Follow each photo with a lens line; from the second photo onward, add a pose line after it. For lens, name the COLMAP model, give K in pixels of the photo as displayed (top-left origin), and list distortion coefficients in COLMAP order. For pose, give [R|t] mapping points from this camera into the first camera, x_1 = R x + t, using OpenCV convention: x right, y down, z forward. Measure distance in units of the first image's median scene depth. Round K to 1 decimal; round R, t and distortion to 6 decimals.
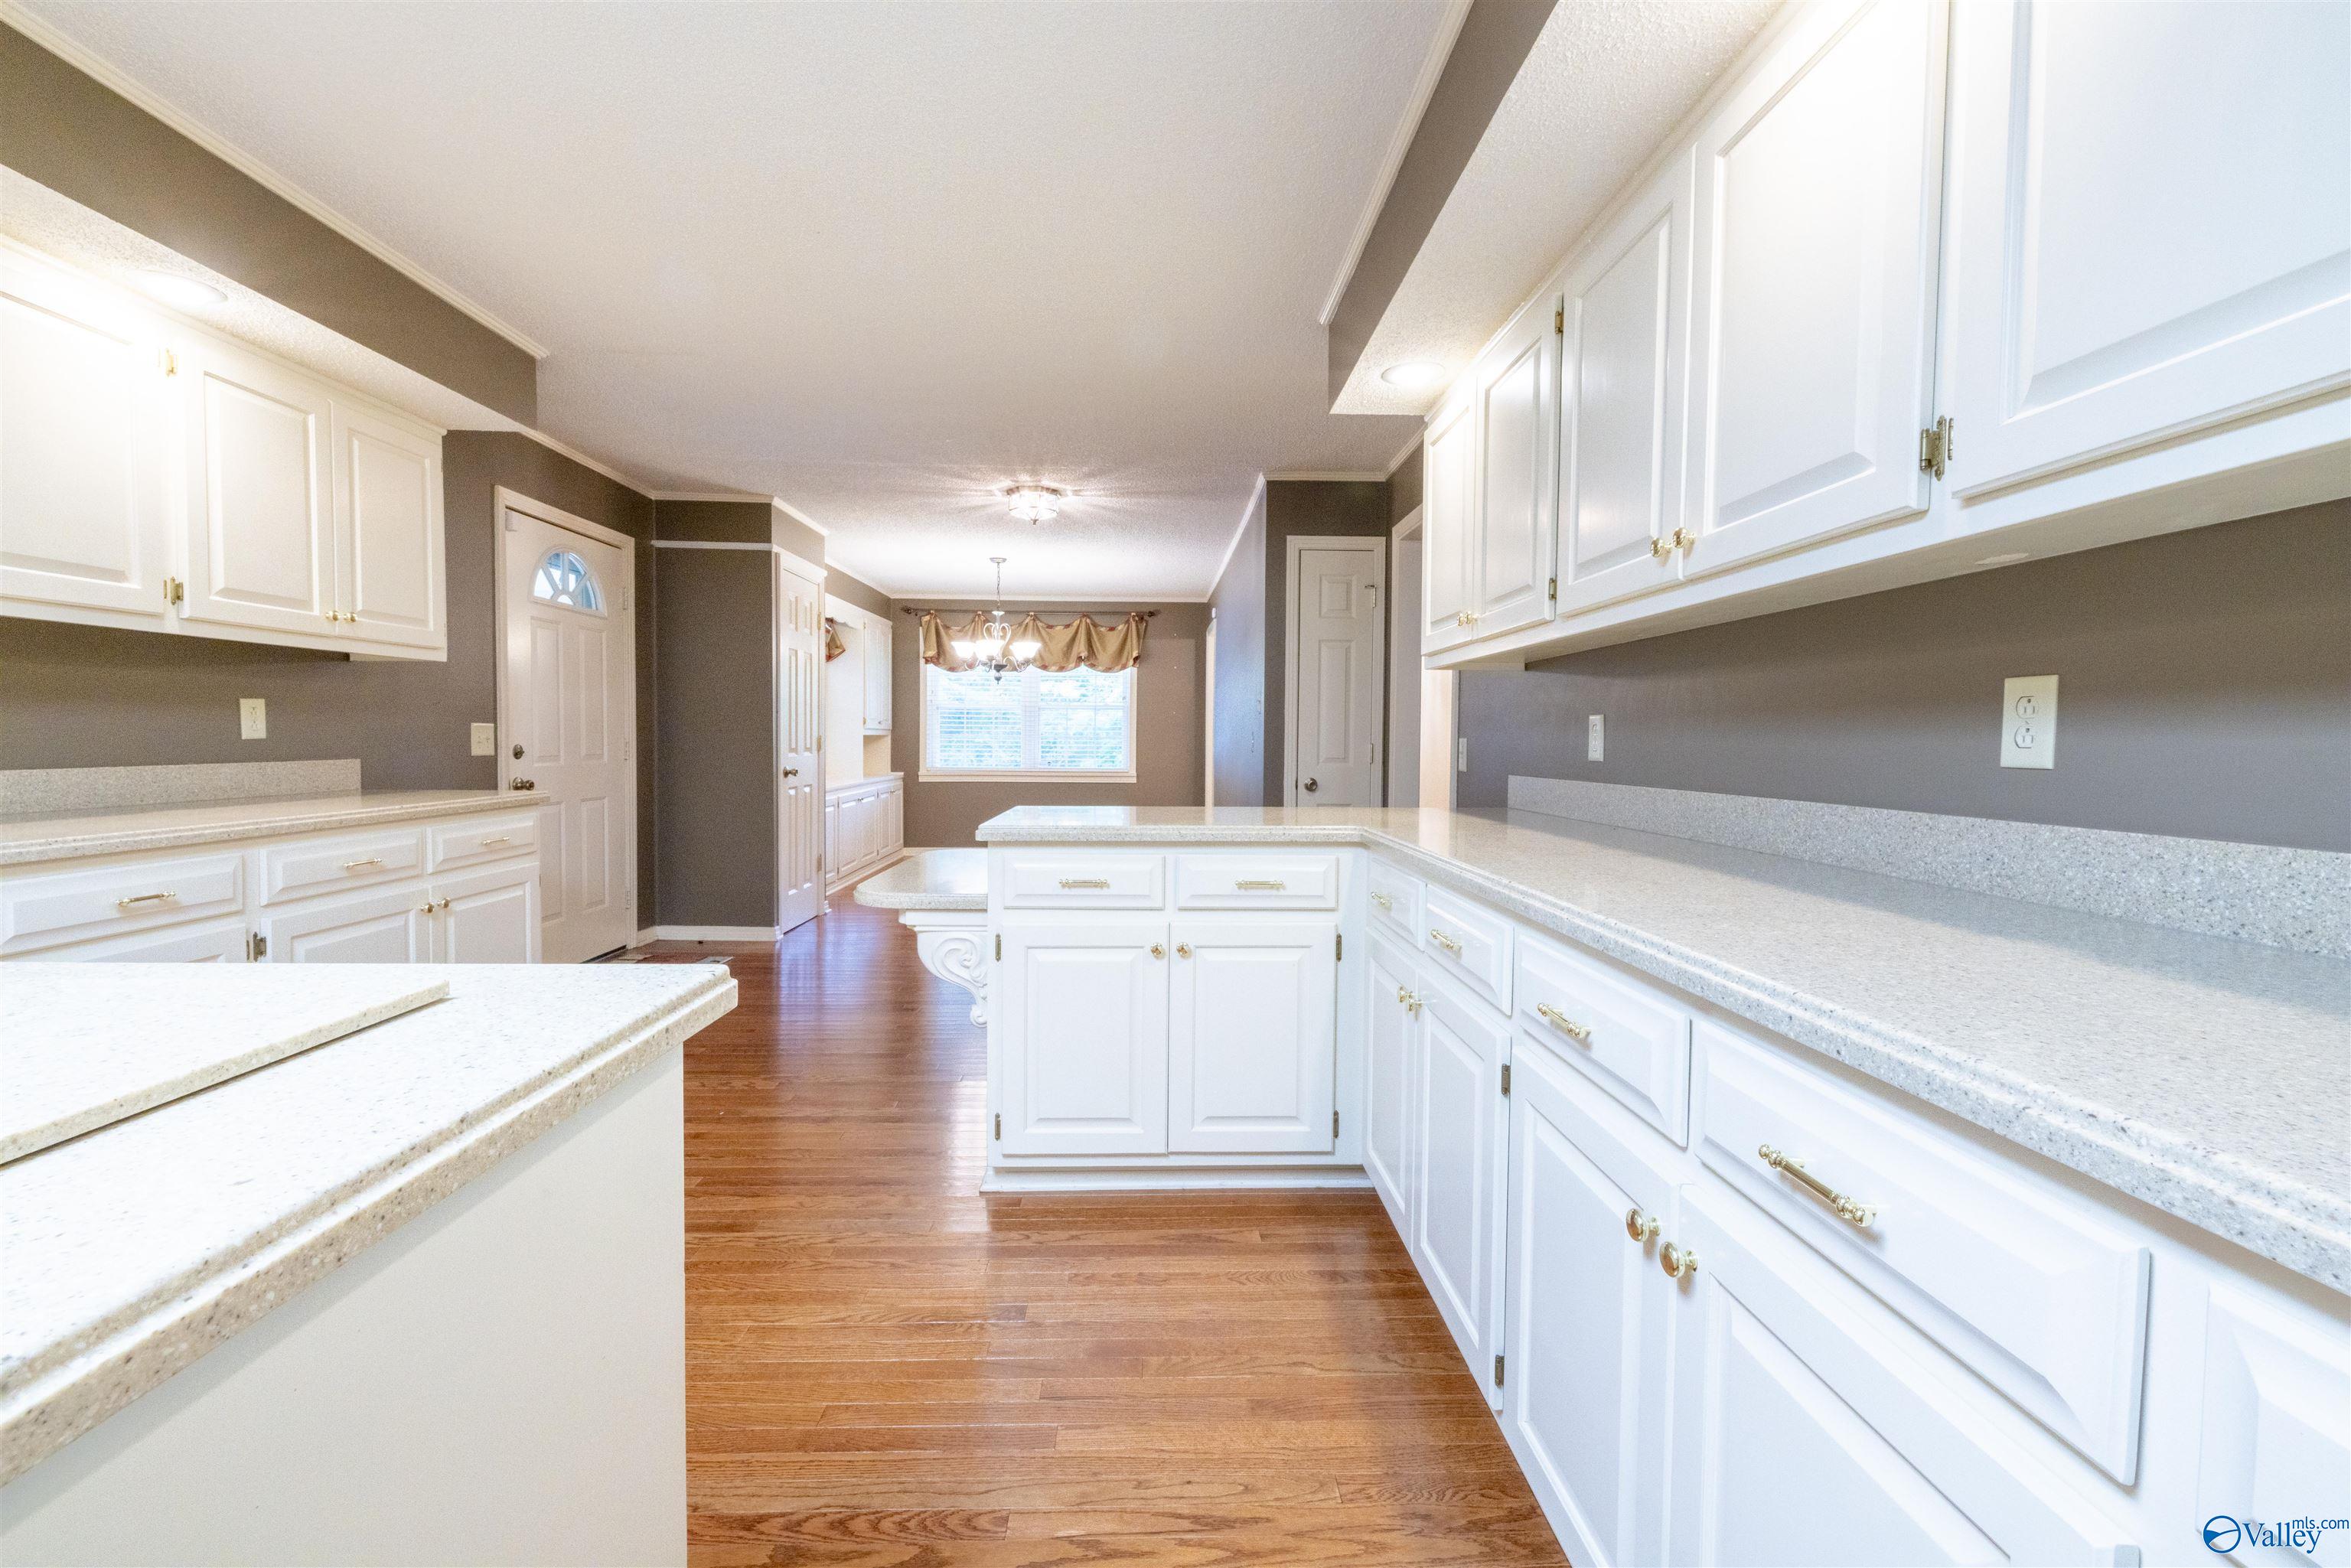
lens RADIAL K [[984.1, 0, 1183.9], [0, 984.1, 770.2], [0, 0, 1]] dist [0.001716, 0.000571]
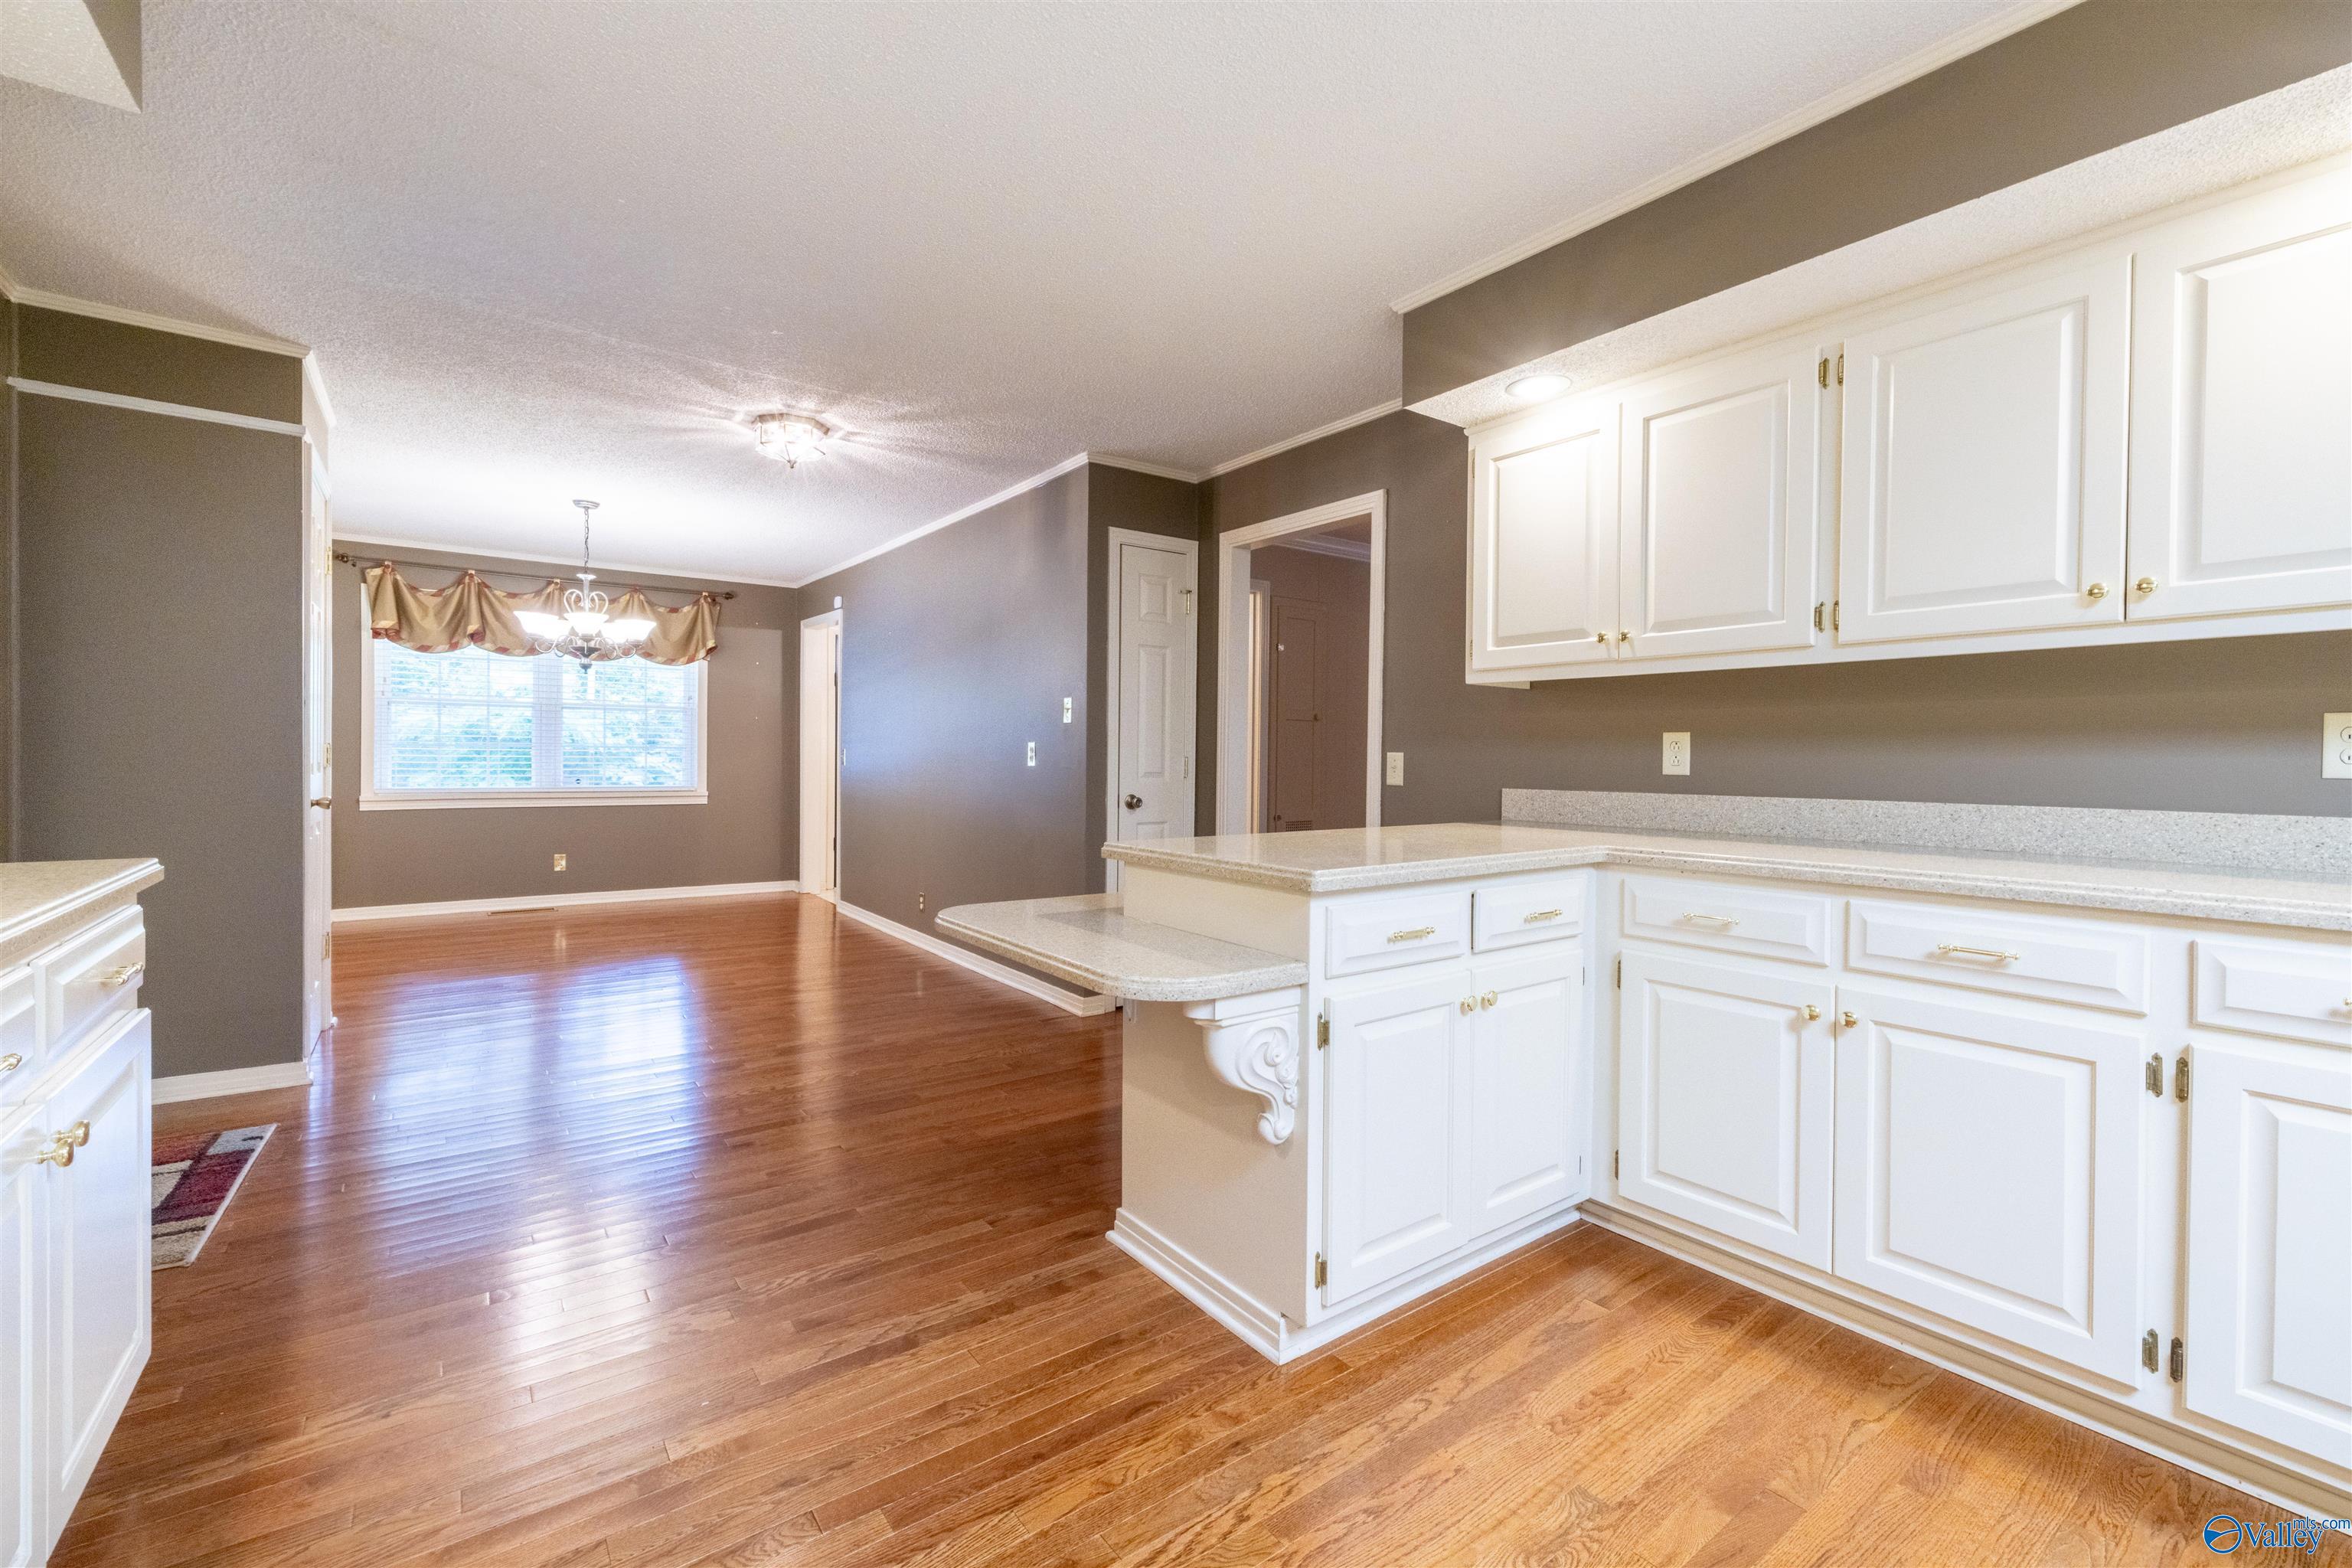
lens RADIAL K [[984.6, 0, 1178.7], [0, 984.6, 769.5], [0, 0, 1]] dist [0.001716, 0.000571]
pose [[0.822967, -0.009576, 0.568009, -0.324027], [0.015394, 0.999867, -0.005447, -0.008520], [-0.567881, 0.013226, 0.823004, 0.201470]]
